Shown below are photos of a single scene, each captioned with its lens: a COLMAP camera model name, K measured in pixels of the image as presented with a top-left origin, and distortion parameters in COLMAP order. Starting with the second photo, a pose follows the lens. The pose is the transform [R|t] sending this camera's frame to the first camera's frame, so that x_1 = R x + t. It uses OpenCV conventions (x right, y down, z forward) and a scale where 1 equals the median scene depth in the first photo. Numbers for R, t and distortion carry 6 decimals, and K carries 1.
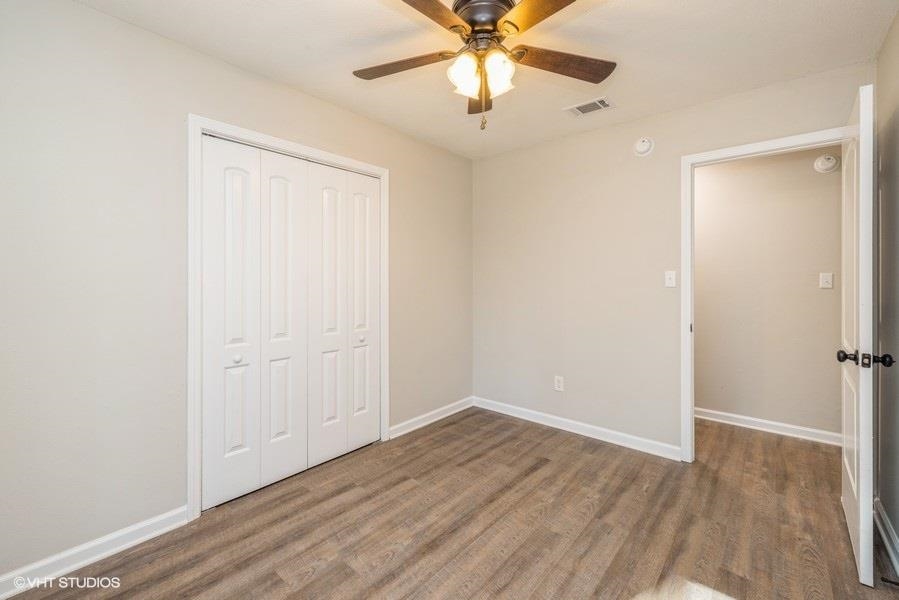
lens RADIAL K [[384.7, 0, 451.8], [0, 384.7, 278.9], [0, 0, 1]] dist [-0.000258, 0.000117]
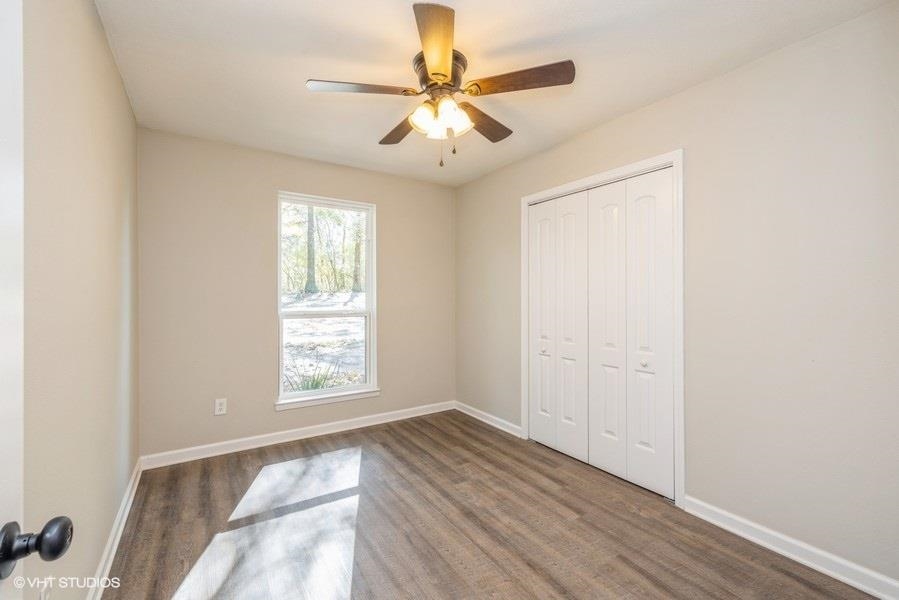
lens RADIAL K [[384.7, 0, 451.8], [0, 384.7, 278.9], [0, 0, 1]] dist [-0.000258, 0.000117]
pose [[-0.285062, -0.041439, -0.957613, 0.963568], [0.002478, 0.999030, -0.043969, 0.001408], [0.958506, -0.014906, -0.284683, 1.082591]]
